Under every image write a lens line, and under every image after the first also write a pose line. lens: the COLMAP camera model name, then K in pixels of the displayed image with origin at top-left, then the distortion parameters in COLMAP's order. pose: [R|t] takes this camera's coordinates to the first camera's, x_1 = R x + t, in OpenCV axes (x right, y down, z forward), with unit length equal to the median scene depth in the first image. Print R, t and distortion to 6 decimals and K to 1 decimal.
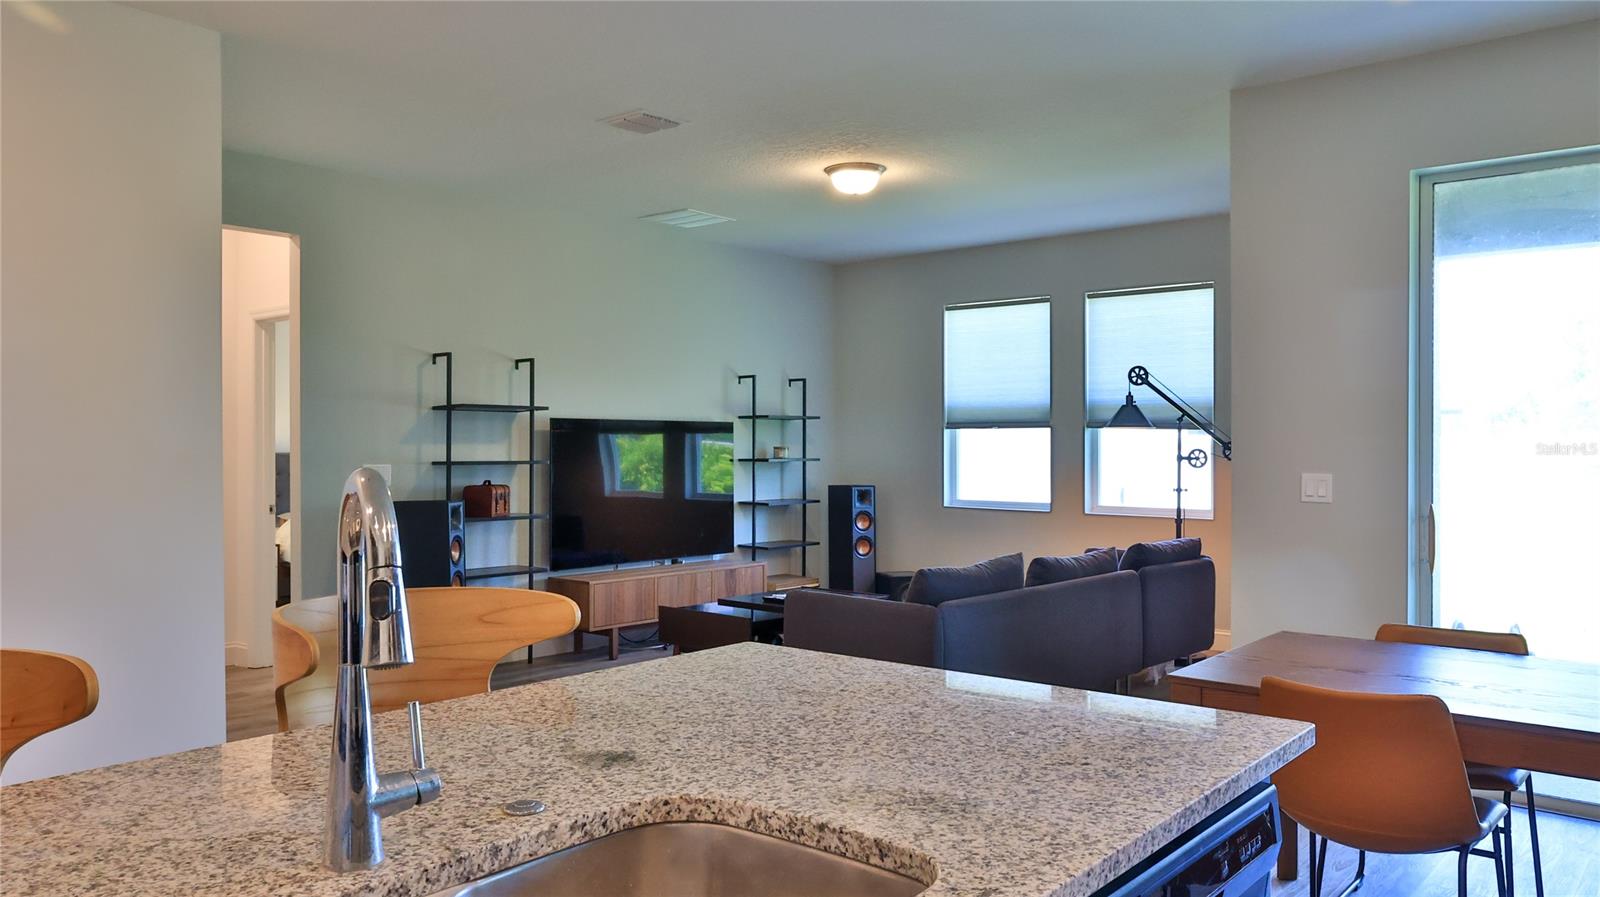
lens RADIAL K [[1168.9, 0, 800.0], [0, 1168.9, 448.5], [0, 0, 1]] dist [-0.002572, -0.000168]
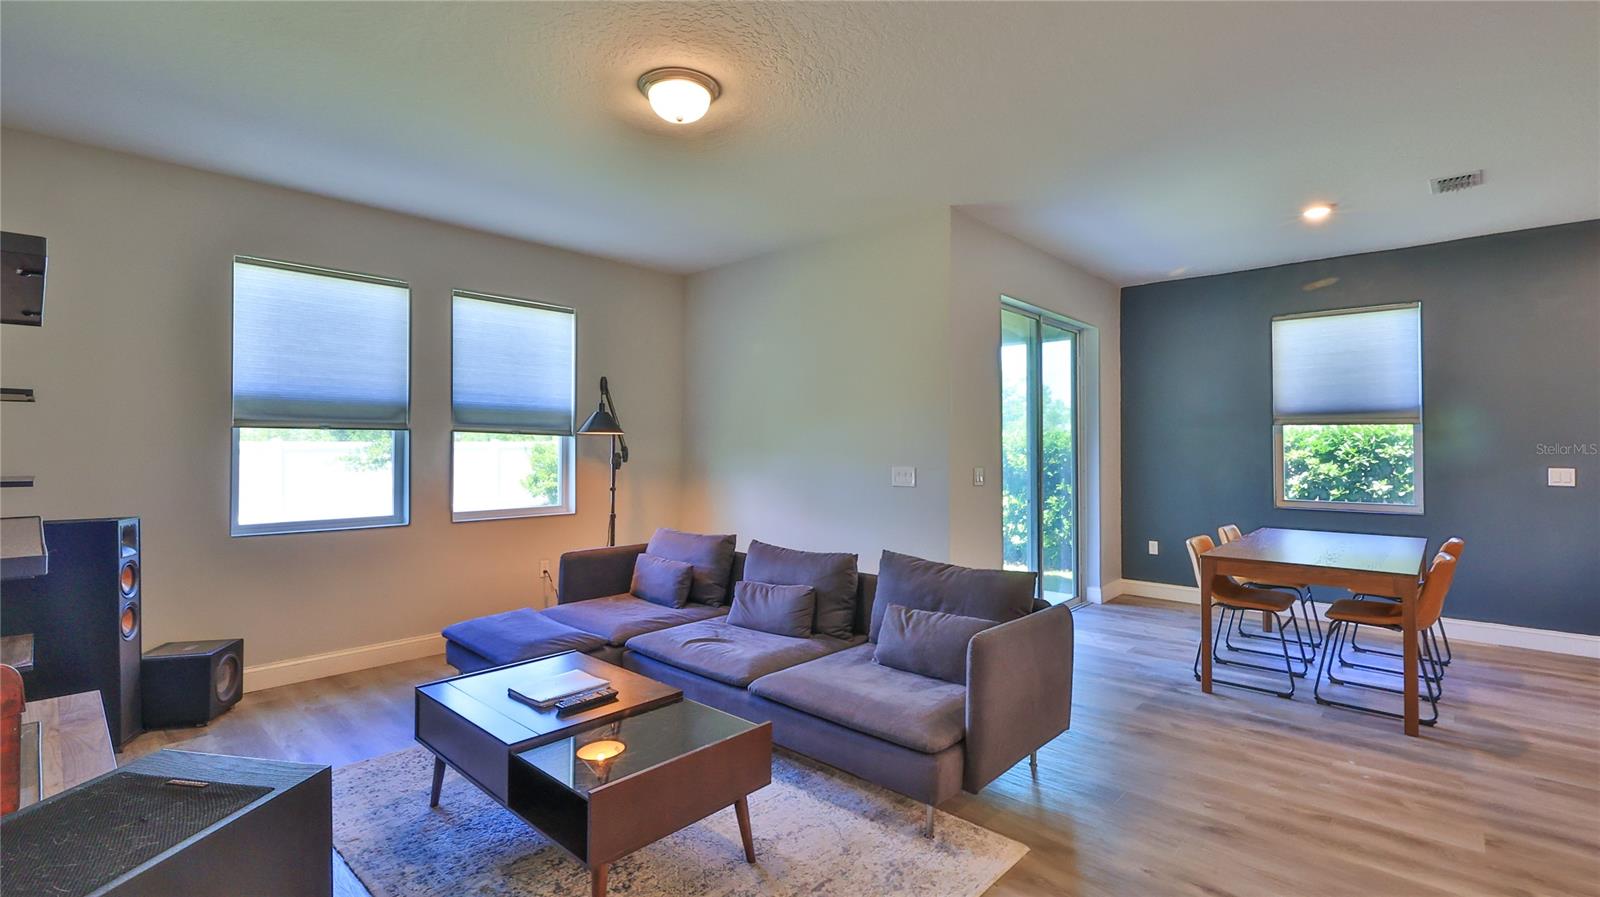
lens RADIAL K [[702.4, 0, 797.9], [0, 702.4, 442.8], [0, 0, 1]] dist [0.000352, 0.000144]
pose [[0.051483, 0.010350, 0.998620, -0.308978], [0.002011, 0.999943, -0.010467, -0.002213], [-0.998672, 0.002547, 0.051459, 0.699248]]
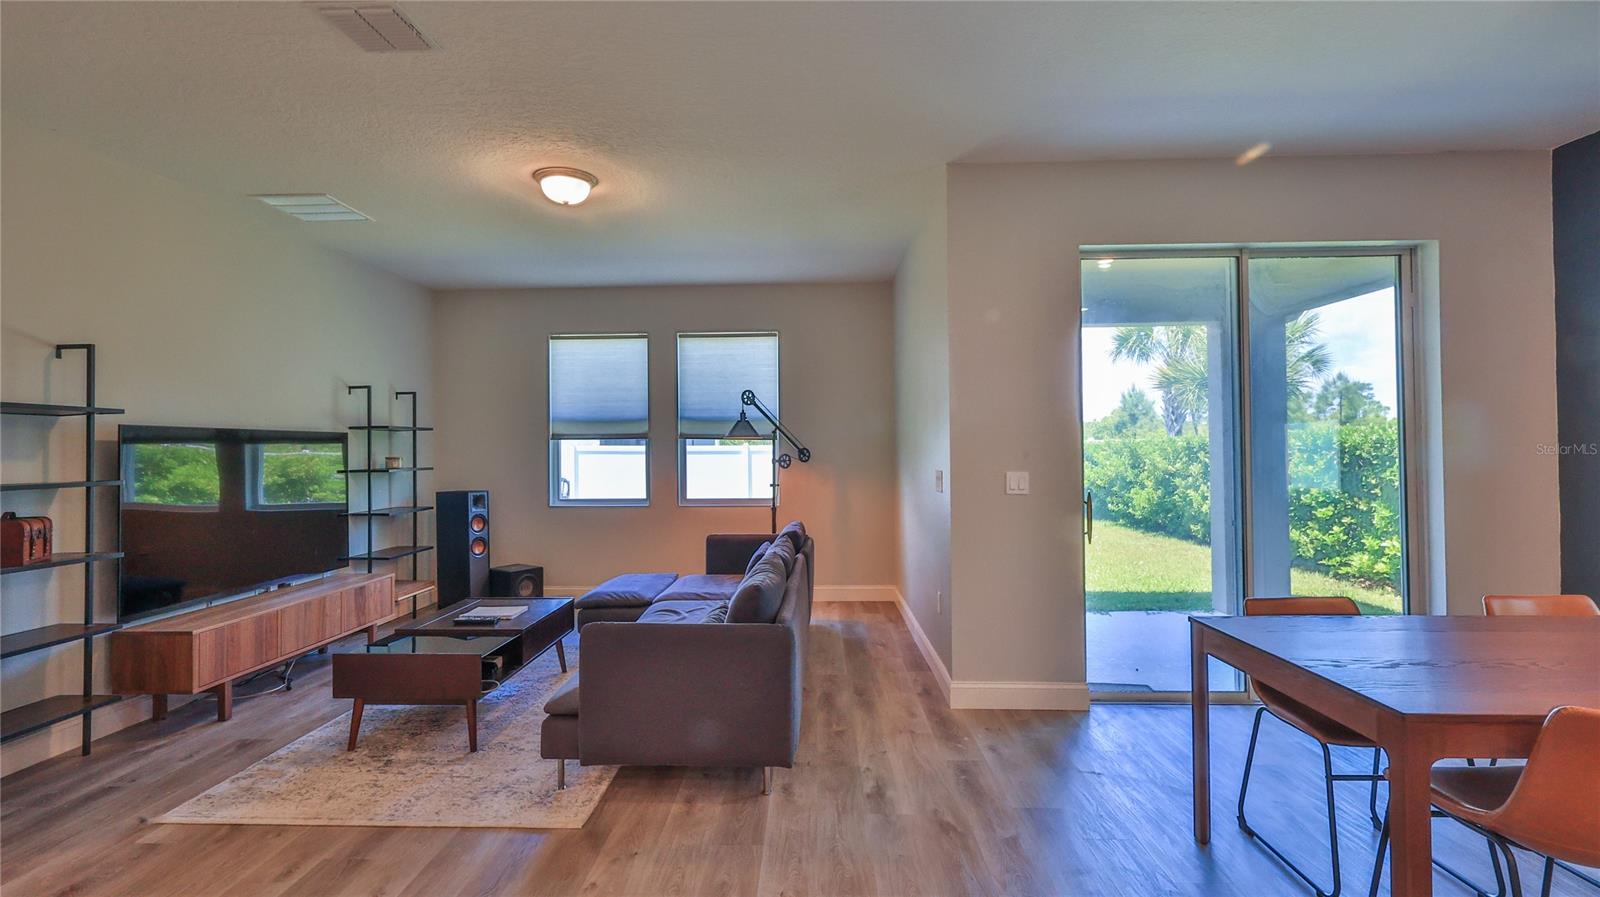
lens RADIAL K [[711.9, 0, 797.2], [0, 711.9, 440.3], [0, 0, 1]] dist [0.000451, 0.000296]
pose [[0.785798, -0.000663, 0.618483, -0.134707], [0.011865, 0.999832, -0.014004, -0.003382], [-0.618370, 0.018343, 0.785673, 0.313276]]
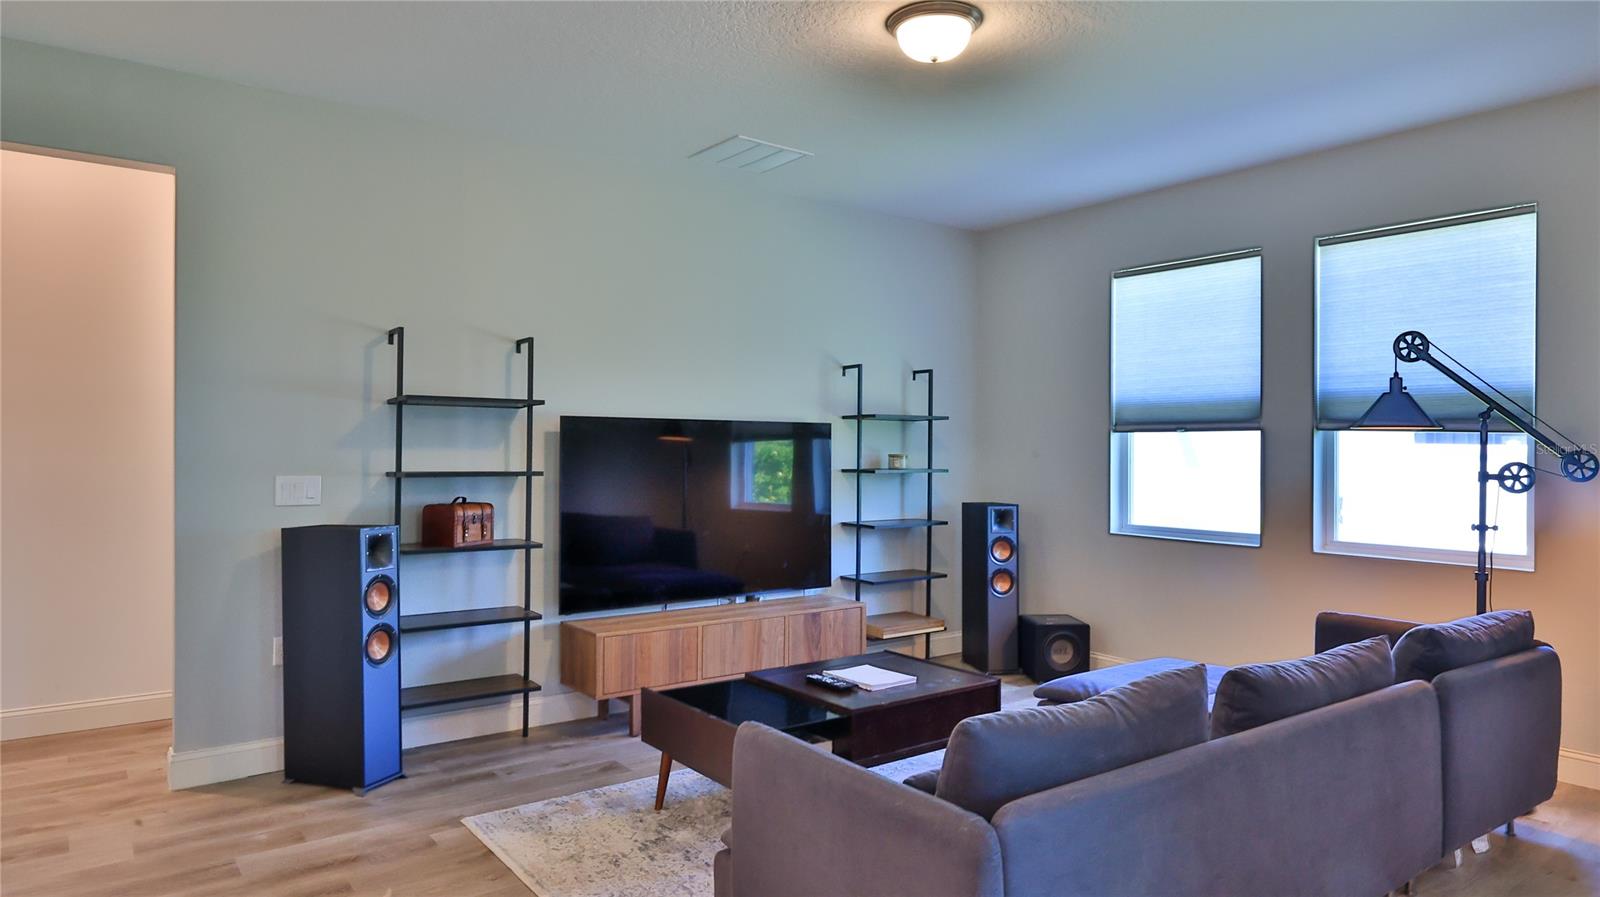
lens RADIAL K [[972.6, 0, 804.6], [0, 972.6, 450.4], [0, 0, 1]] dist [0.002249, 0.000317]
pose [[0.974871, 0.004997, -0.222715, 0.075762], [-0.005686, 0.999981, -0.002451, -0.002302], [0.222698, 0.003656, 0.974881, 0.362598]]
